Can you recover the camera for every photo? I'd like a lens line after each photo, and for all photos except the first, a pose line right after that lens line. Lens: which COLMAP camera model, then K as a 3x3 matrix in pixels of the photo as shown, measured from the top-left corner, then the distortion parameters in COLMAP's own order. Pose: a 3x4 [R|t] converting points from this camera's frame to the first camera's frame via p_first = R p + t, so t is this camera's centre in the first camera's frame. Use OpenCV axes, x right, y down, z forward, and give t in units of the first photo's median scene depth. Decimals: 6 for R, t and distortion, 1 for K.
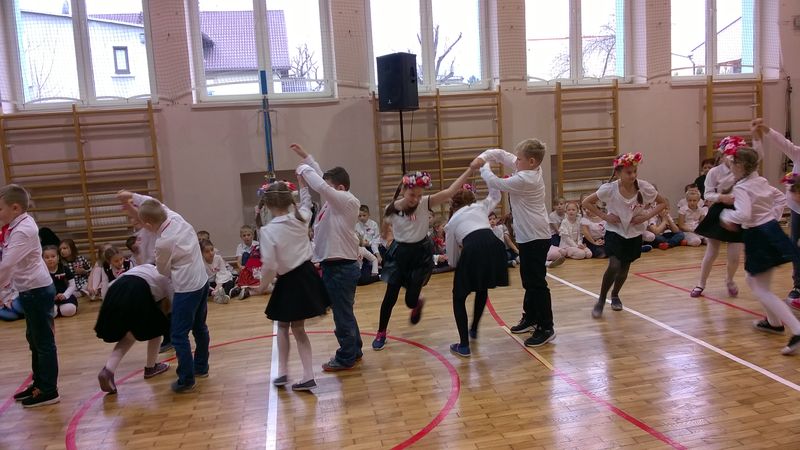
lens RADIAL K [[606.2, 0, 403.6], [0, 606.2, 221.5], [0, 0, 1]] dist [0.054129, -0.135837]
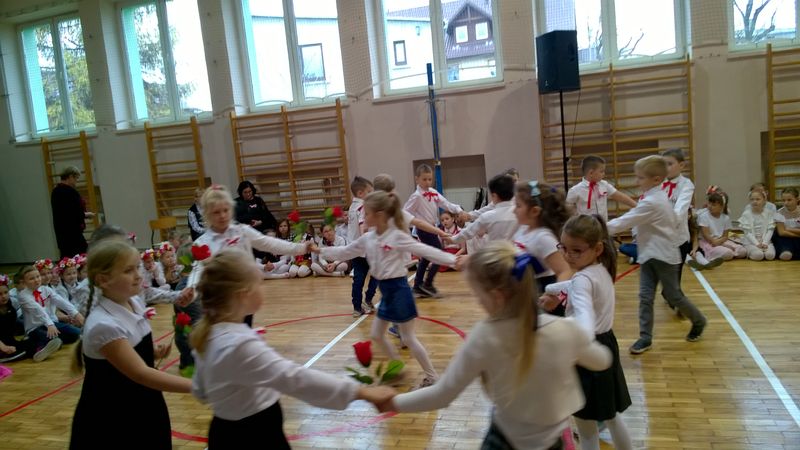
lens RADIAL K [[606.2, 0, 403.6], [0, 606.2, 221.5], [0, 0, 1]] dist [0.054129, -0.135837]
pose [[0.880909, 0.033428, -0.472104, 0.220681], [-0.014089, 0.998913, 0.044440, -0.018352], [0.473076, -0.032497, 0.880422, 0.041193]]
